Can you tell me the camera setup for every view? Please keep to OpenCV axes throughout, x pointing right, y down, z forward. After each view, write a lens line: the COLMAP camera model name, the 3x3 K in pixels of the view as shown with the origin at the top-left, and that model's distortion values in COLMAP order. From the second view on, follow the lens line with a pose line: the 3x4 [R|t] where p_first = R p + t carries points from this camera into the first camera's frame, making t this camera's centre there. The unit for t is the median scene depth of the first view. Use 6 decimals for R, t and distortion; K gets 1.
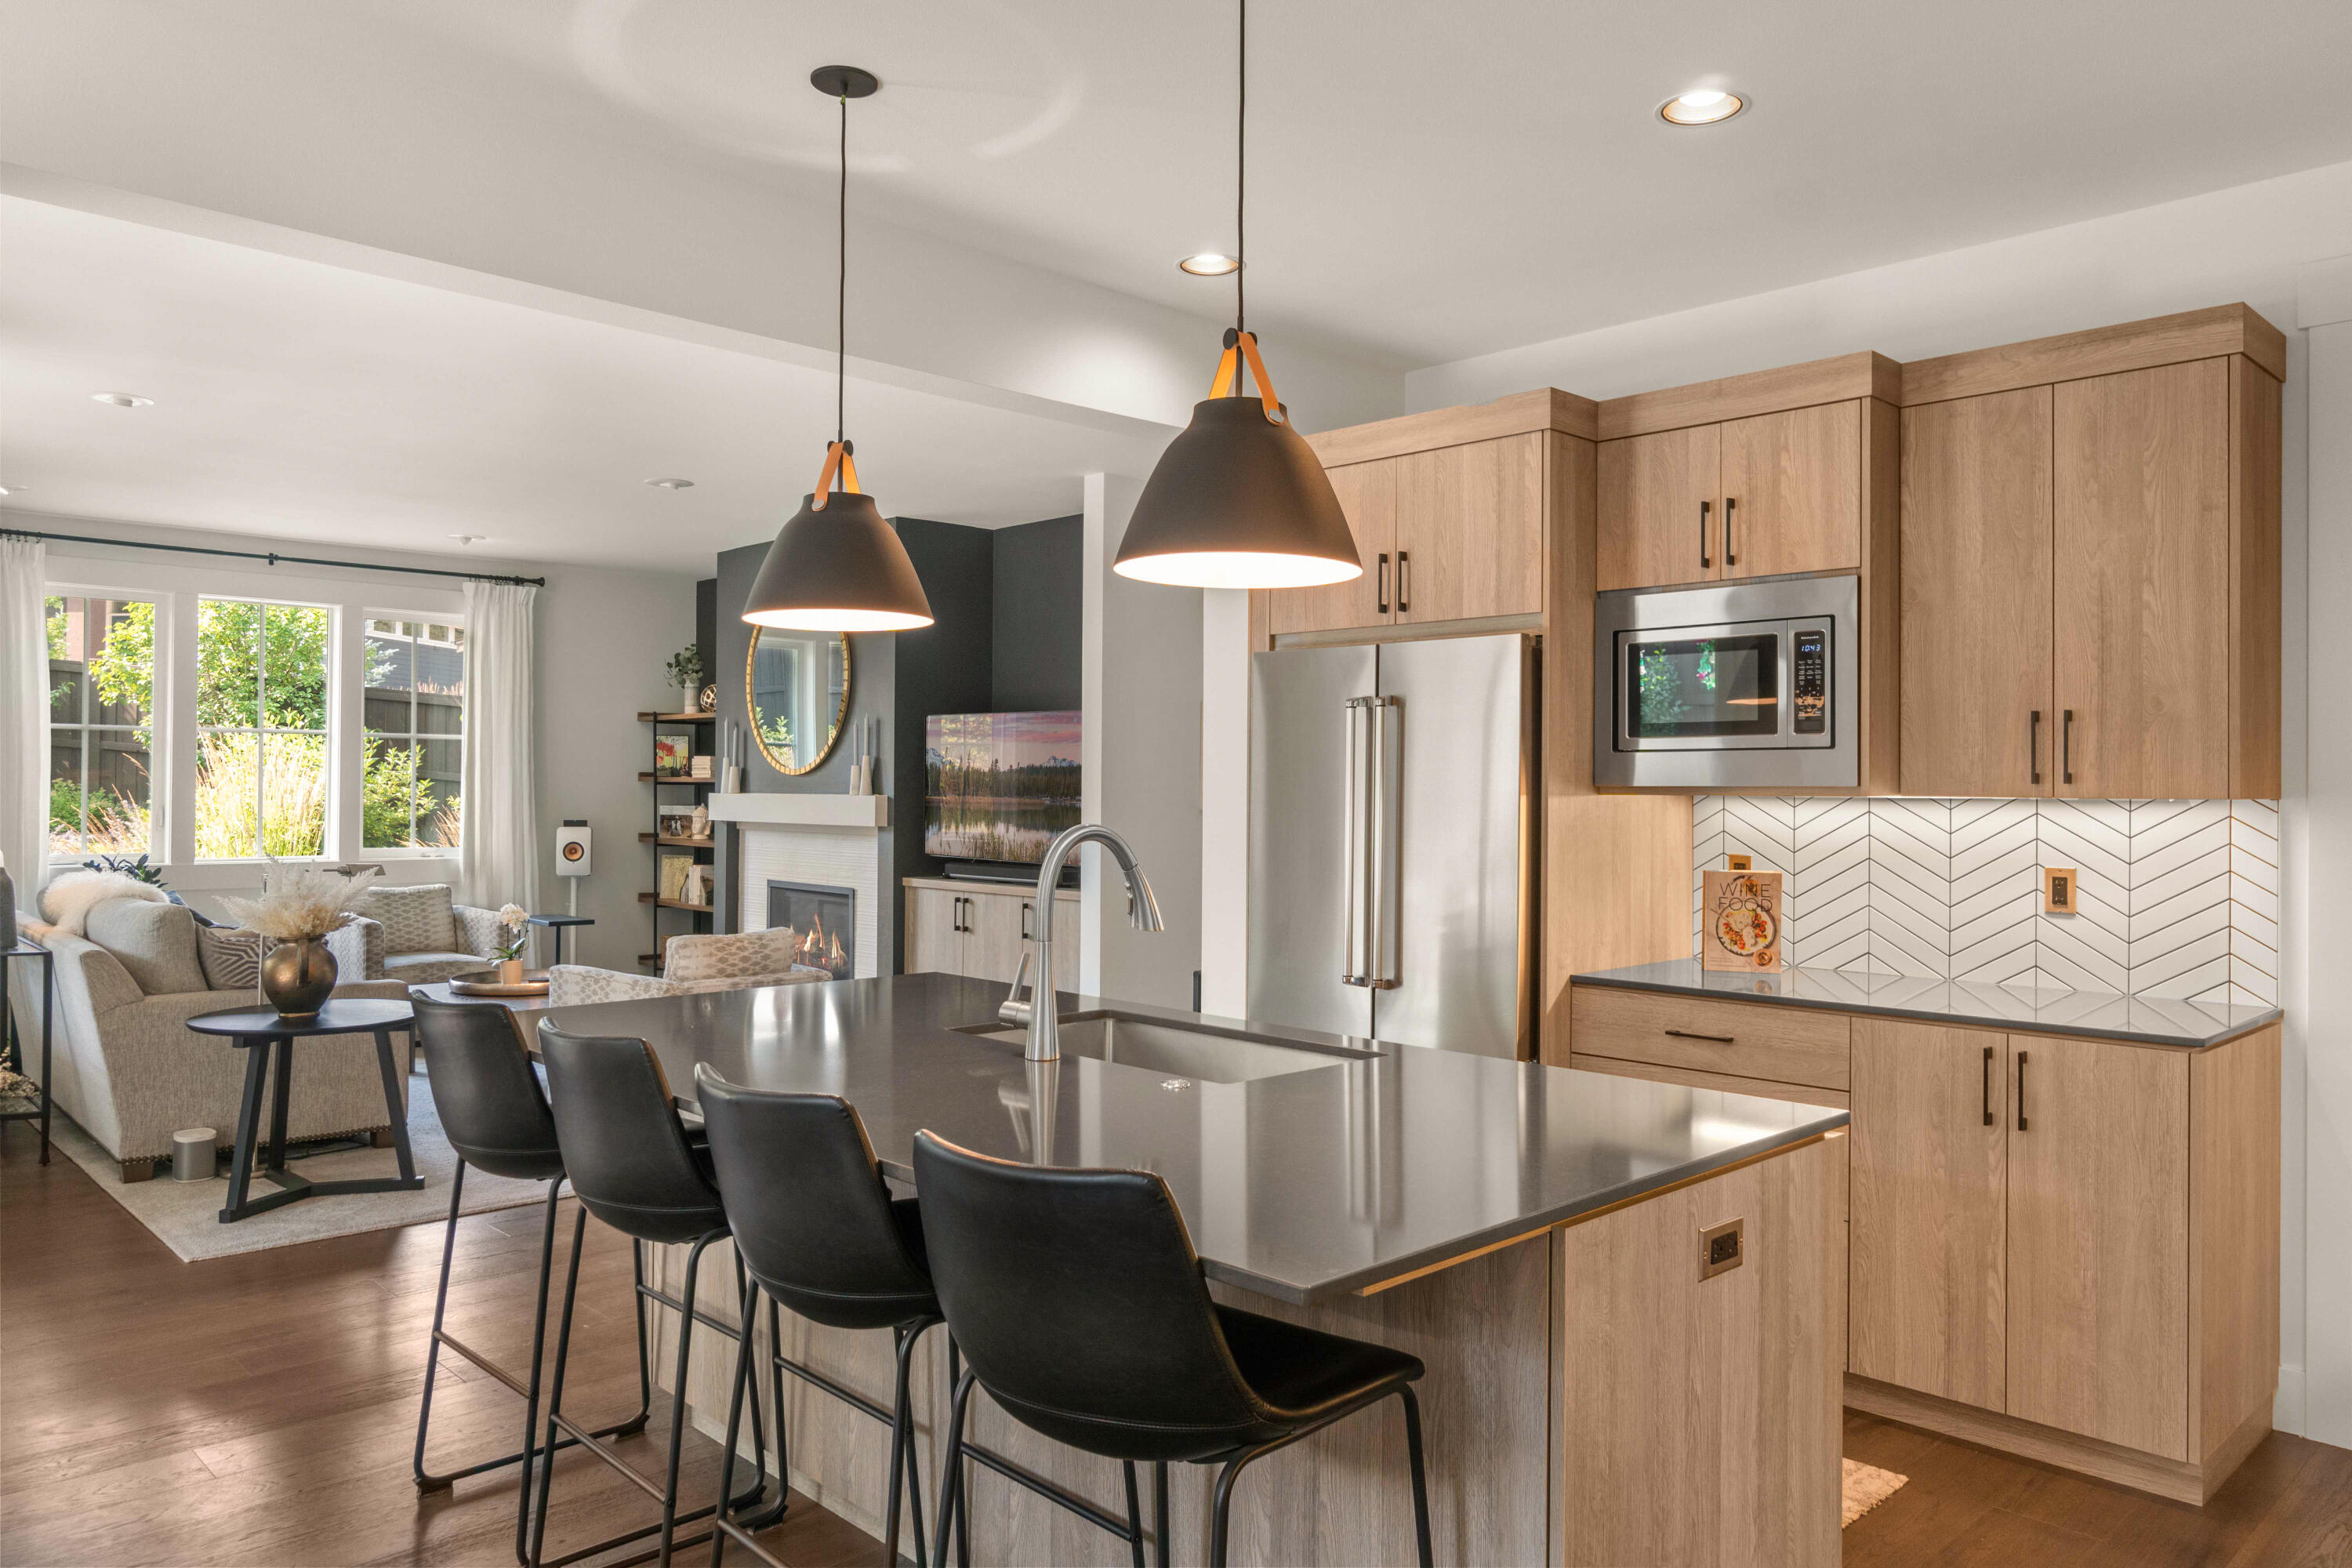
lens RADIAL K [[1614.4, 0, 1181.7], [0, 1614.4, 787.2], [0, 0, 1]] dist [0.004282, -0.004755]
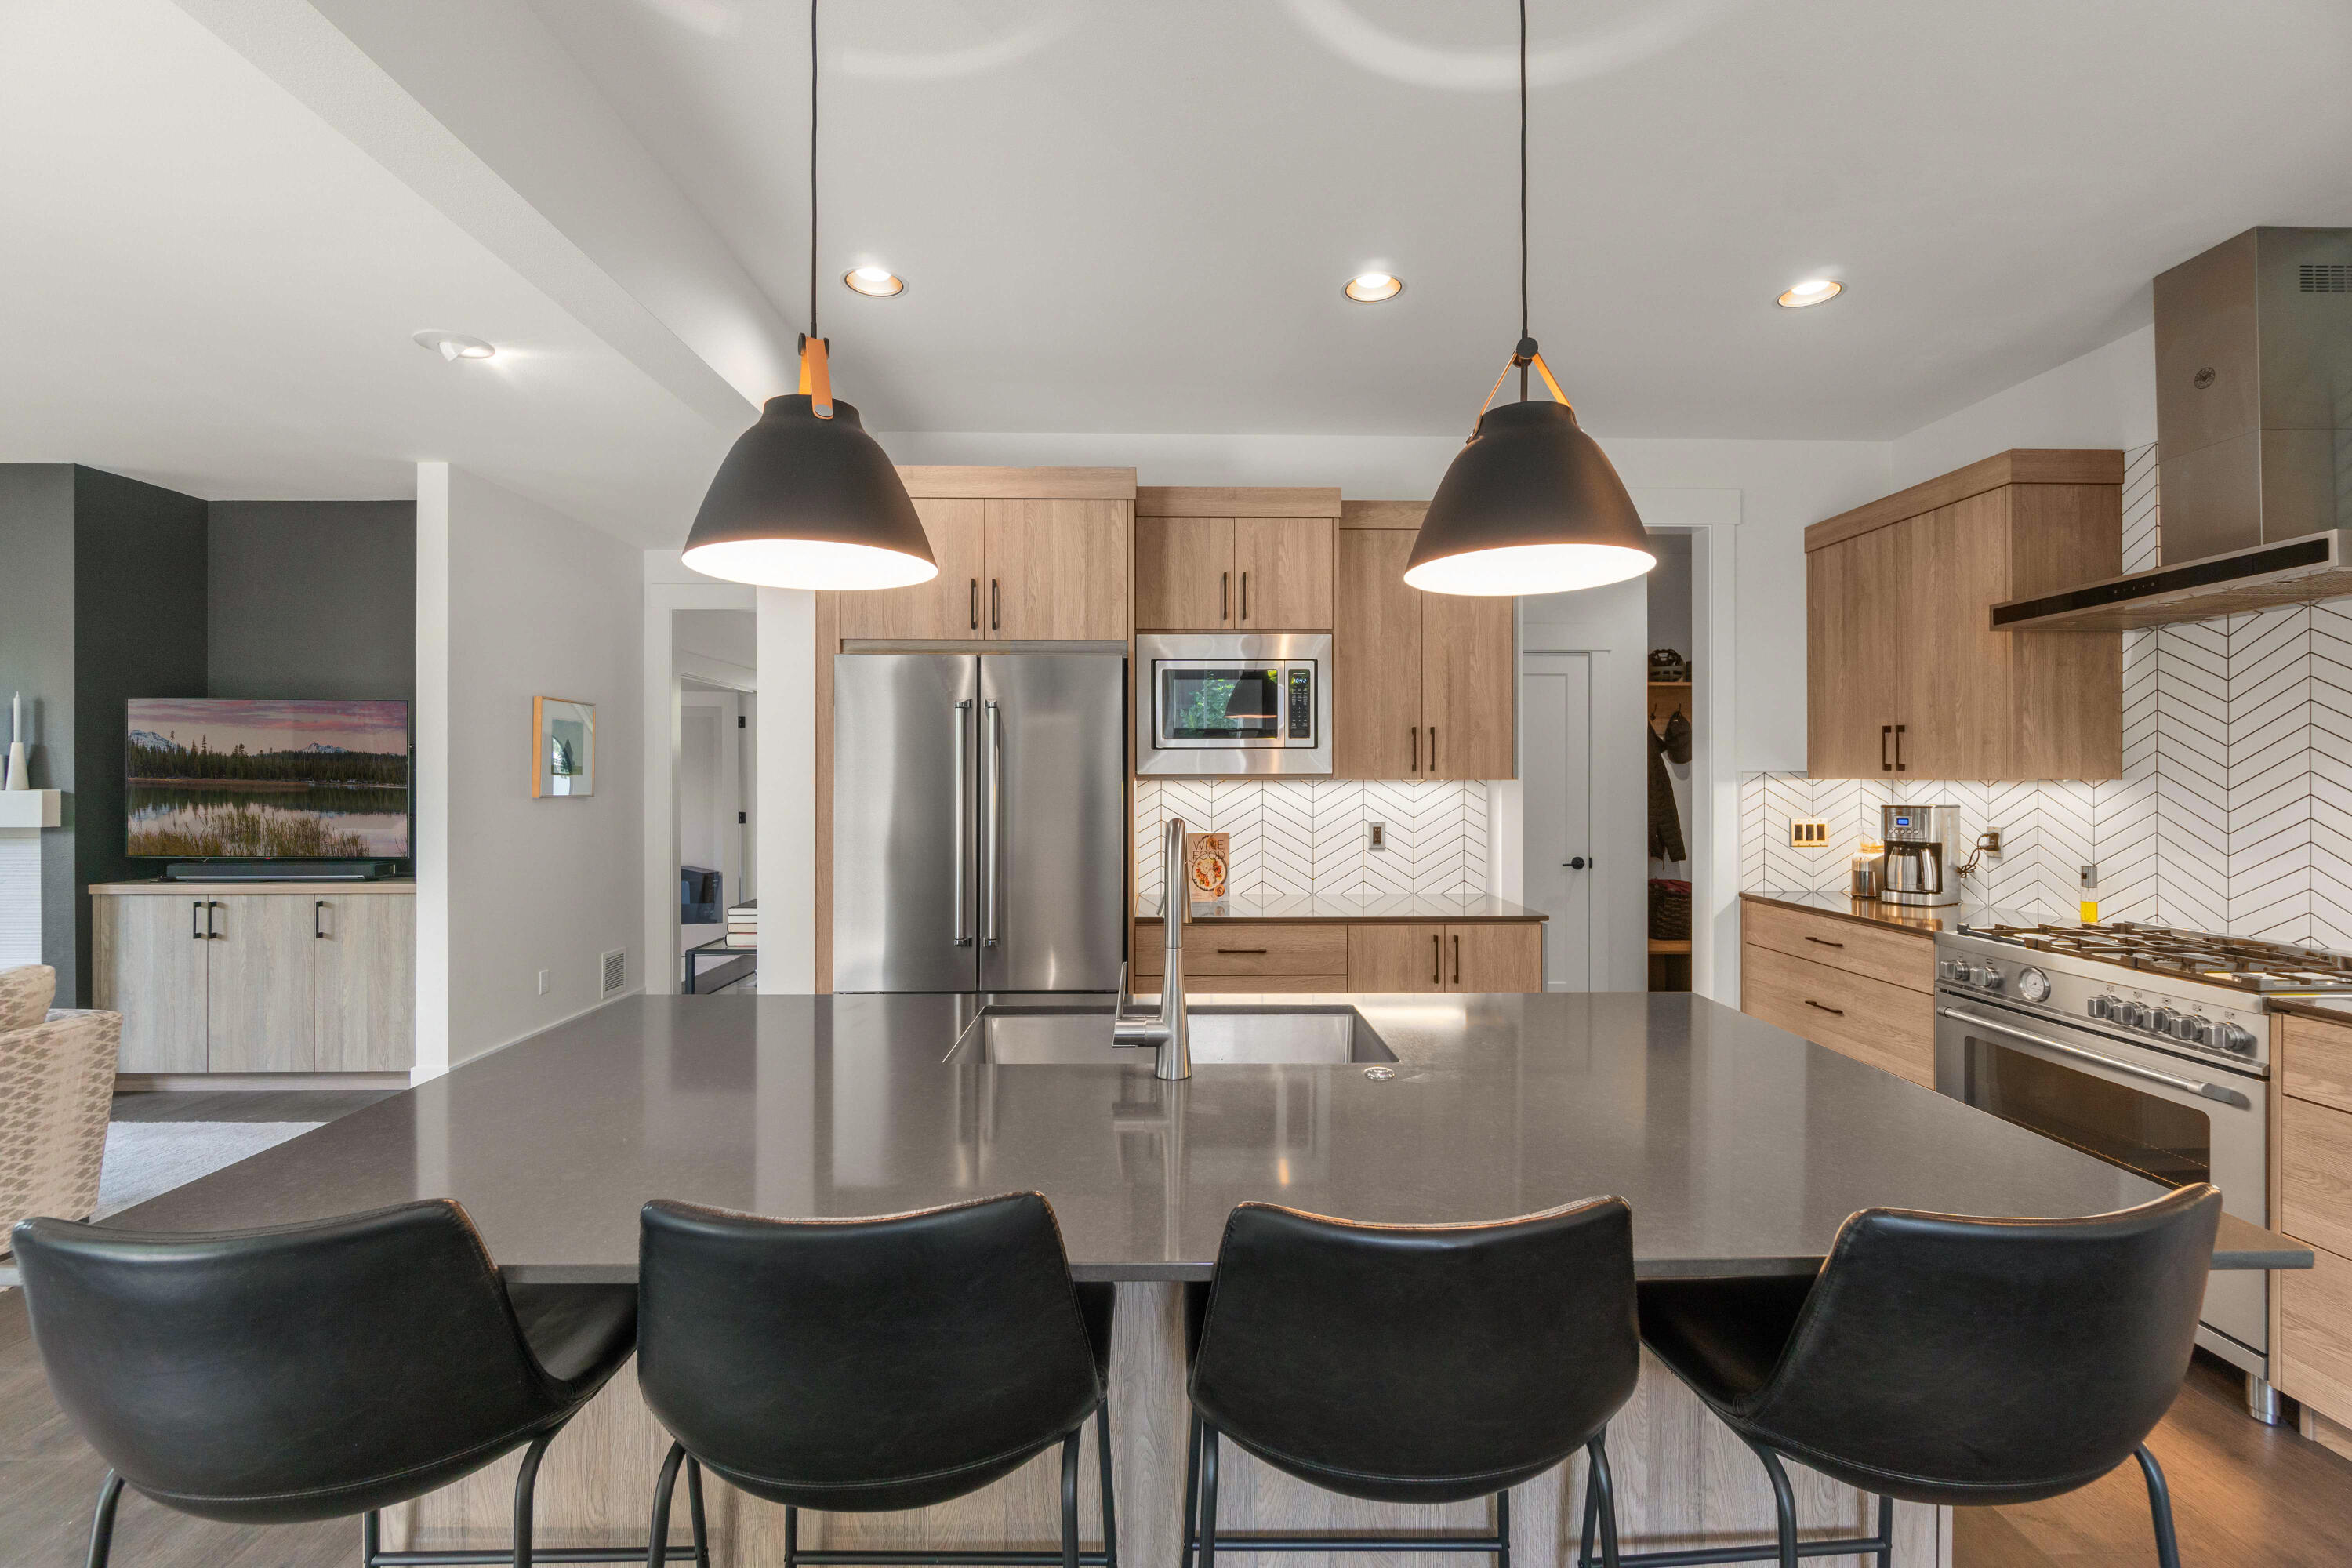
lens RADIAL K [[1018.3, 0, 1180.7], [0, 1018.3, 779.8], [0, 0, 1]] dist [-0.003053, 0.001780]
pose [[0.681028, -0.009729, 0.732193, -0.335568], [0.005426, 0.999951, 0.008240, -0.002677], [-0.732237, -0.001639, 0.681048, 0.398807]]
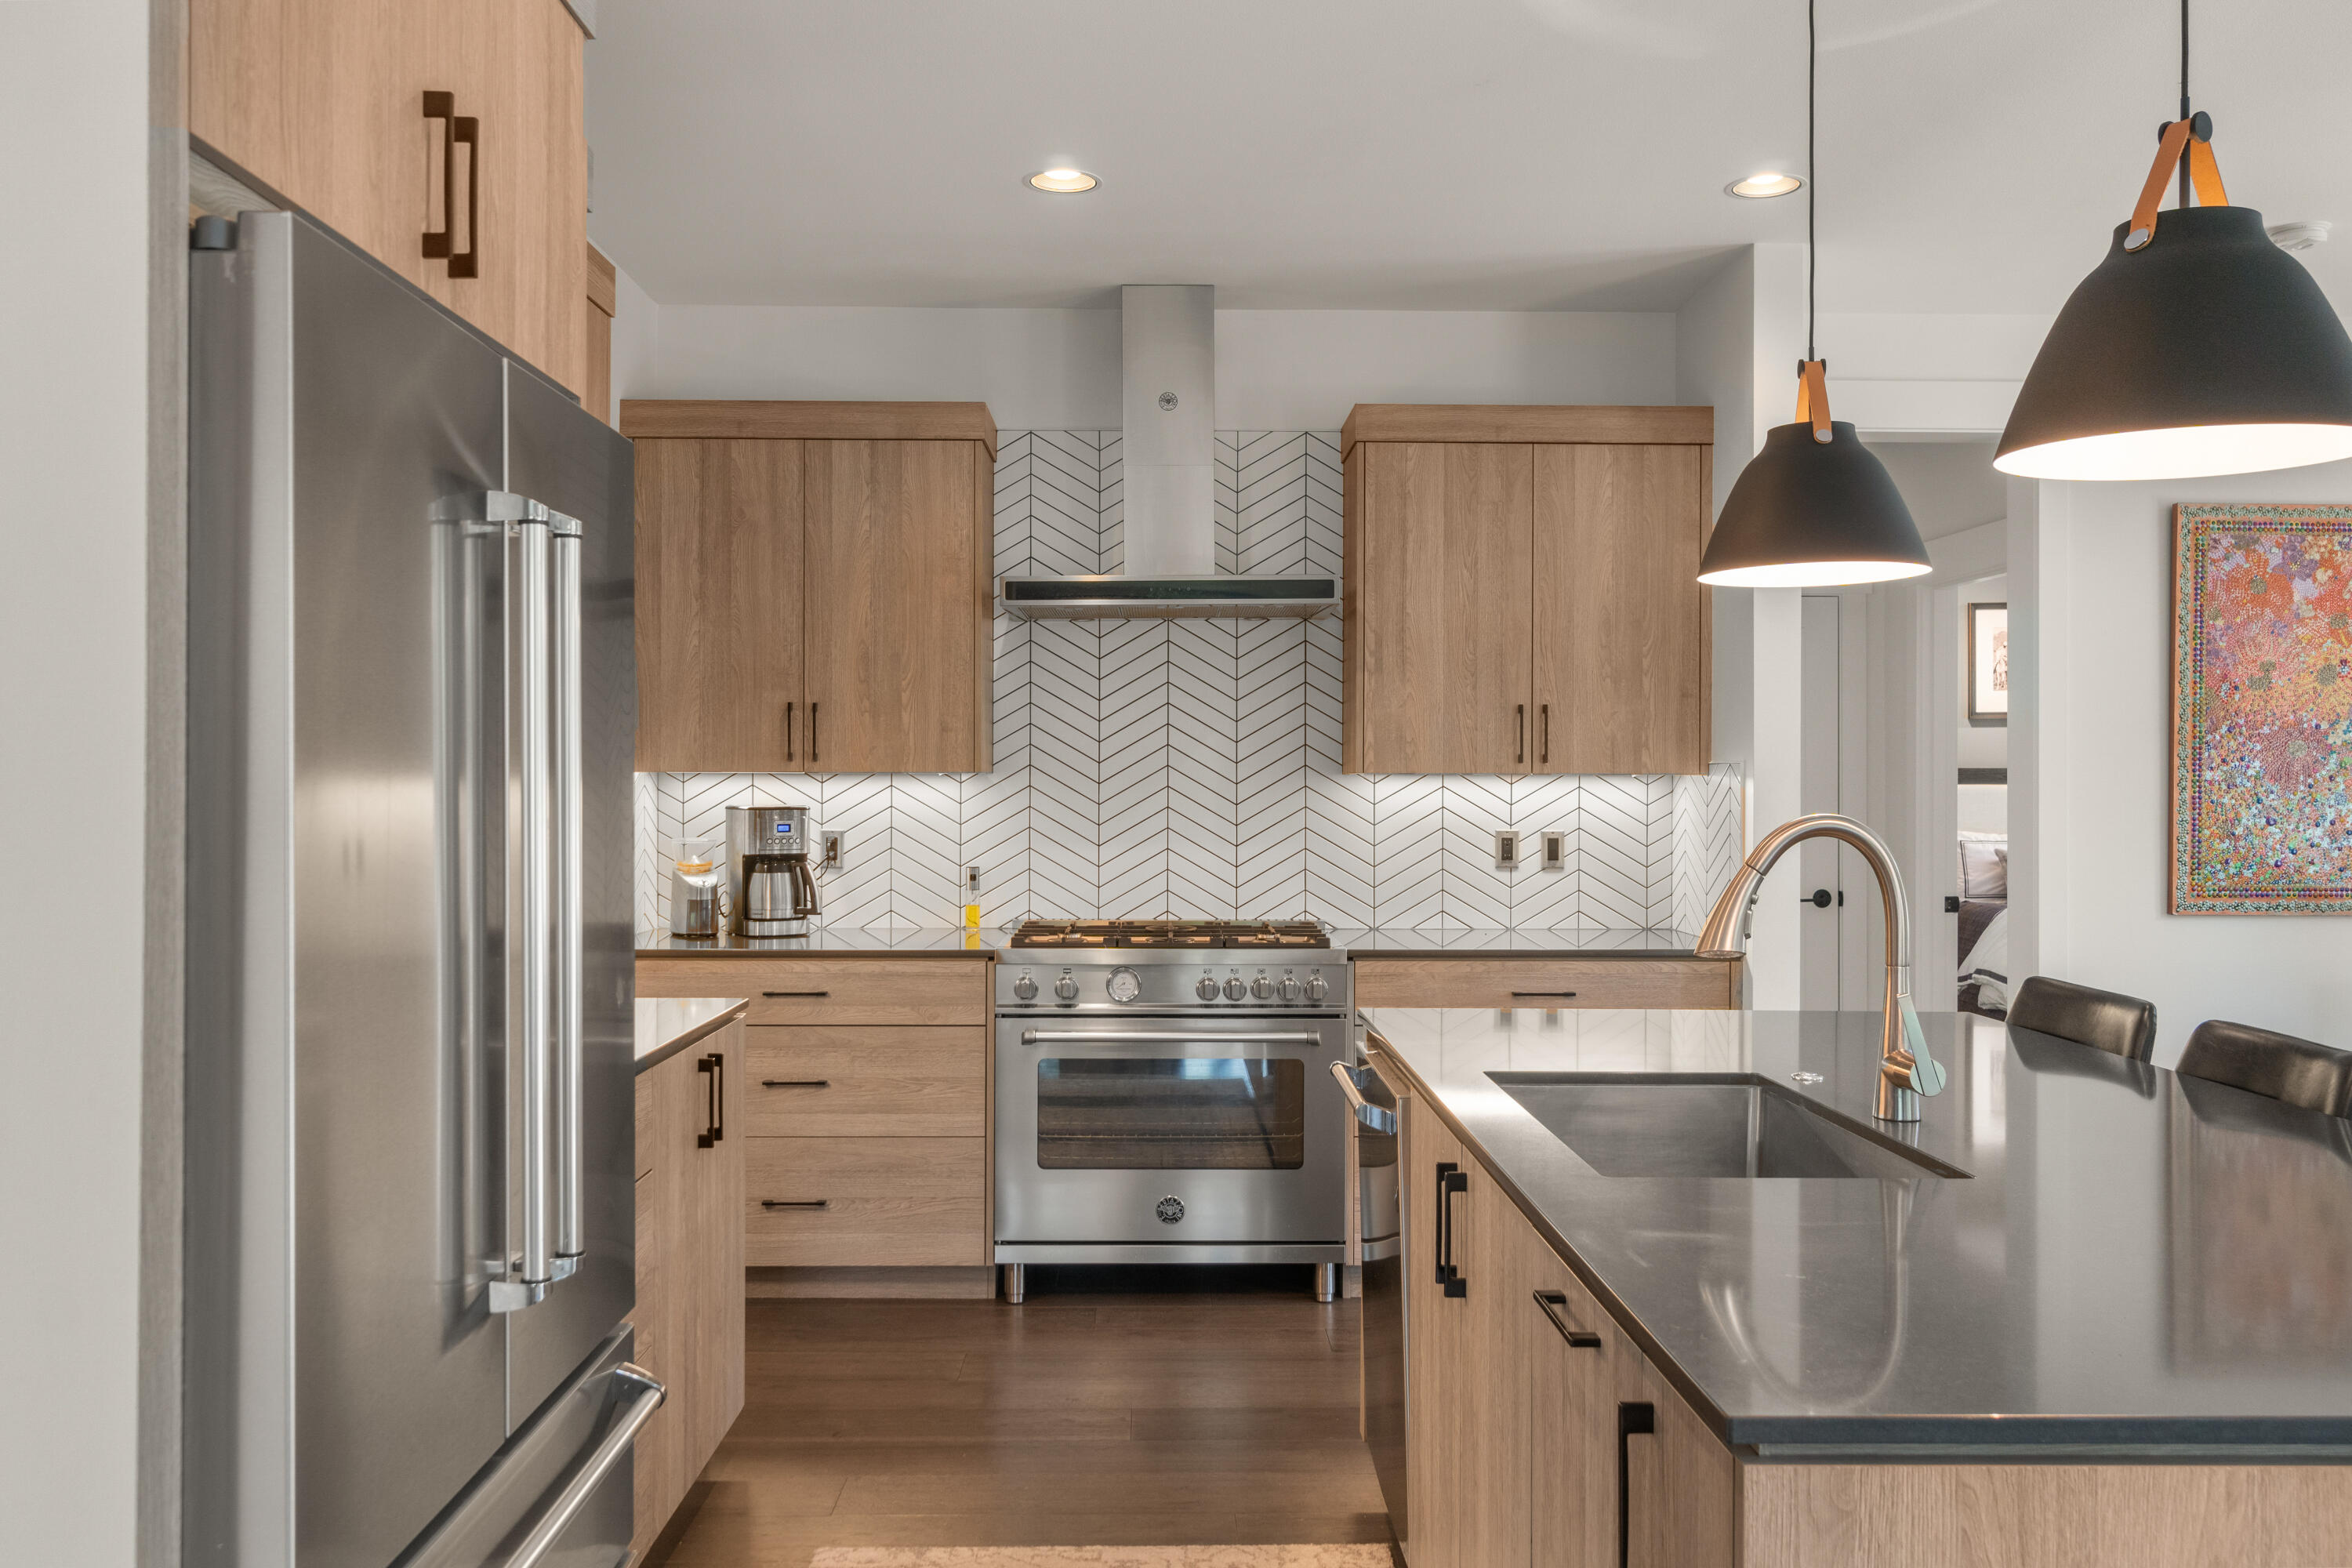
lens RADIAL K [[1825.4, 0, 1190.3], [0, 1825.4, 778.1], [0, 0, 1]] dist [0.005097, 0.005412]
pose [[-0.731664, -0.008181, 0.681616, -0.286992], [-0.007473, 0.999964, 0.003981, 0.004289], [-0.681624, -0.002181, -0.731699, 1.240354]]
